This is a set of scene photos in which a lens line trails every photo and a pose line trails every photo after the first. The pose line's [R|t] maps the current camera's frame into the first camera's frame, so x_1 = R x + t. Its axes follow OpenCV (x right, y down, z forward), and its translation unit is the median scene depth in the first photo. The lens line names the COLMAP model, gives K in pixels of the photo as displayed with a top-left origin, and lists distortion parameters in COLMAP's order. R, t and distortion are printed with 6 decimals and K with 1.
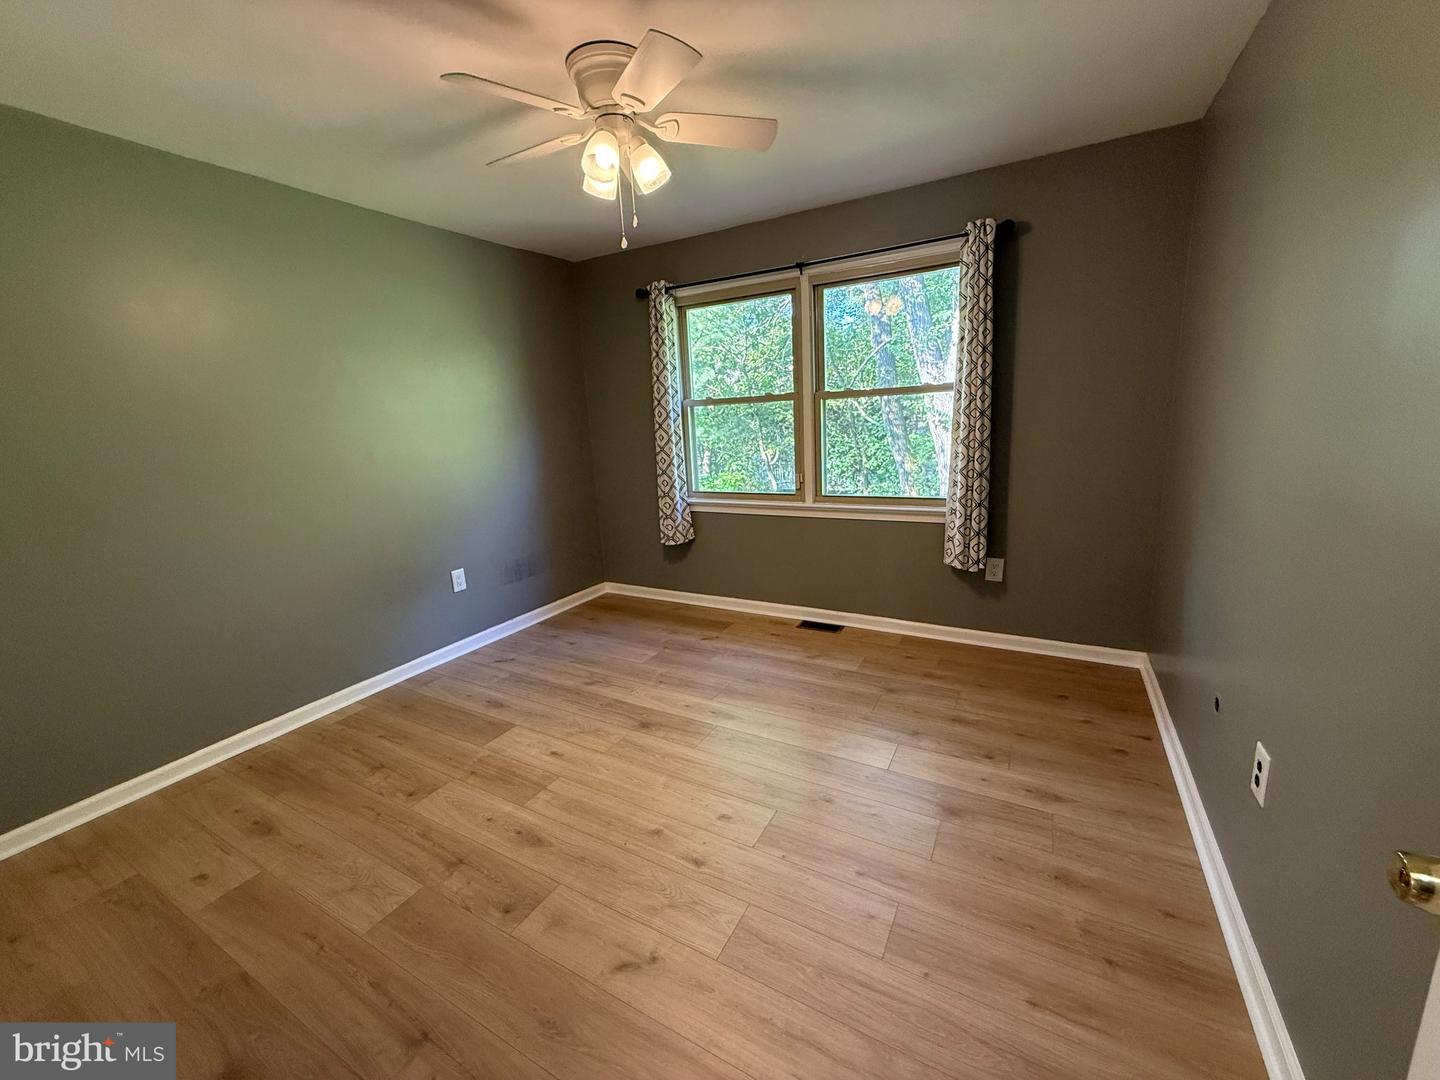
lens RADIAL K [[576.4, 0, 716.6], [0, 576.4, 538.8], [0, 0, 1]] dist [-0.001329, 0.001469]
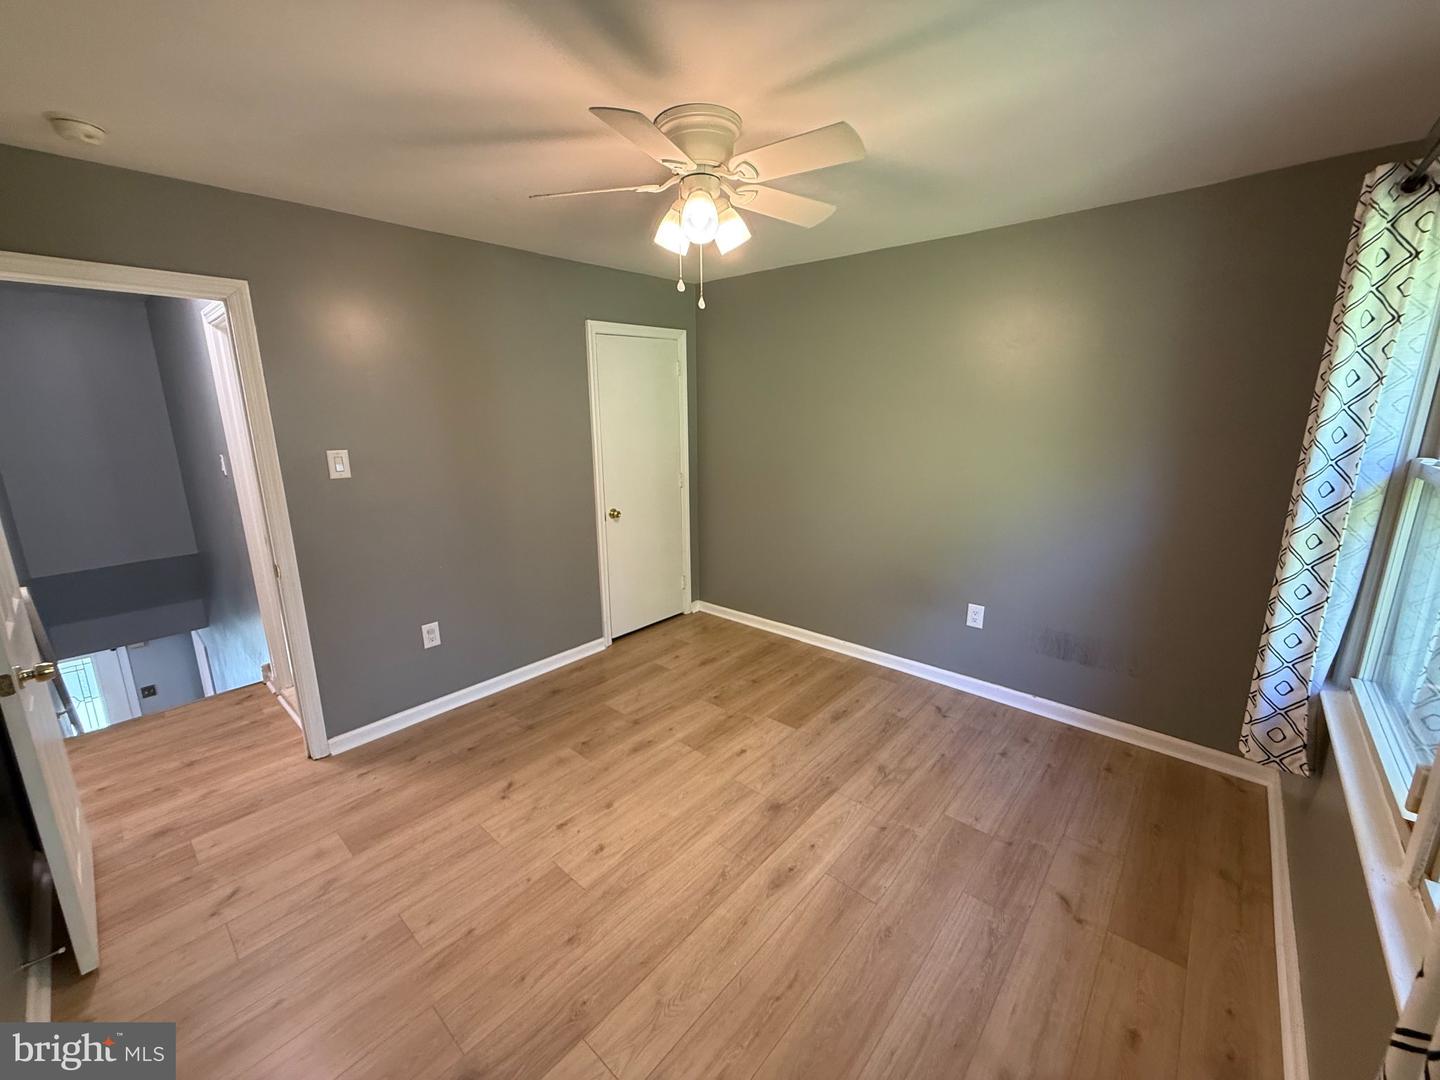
lens RADIAL K [[576.4, 0, 716.6], [0, 576.4, 537.8], [0, 0, 1]] dist [-0.001329, 0.001469]
pose [[-0.212060, 0.267500, -0.939933, 0.657490], [-0.191339, 0.931827, 0.308362, -0.345979], [0.958342, 0.245237, -0.146420, 0.974104]]
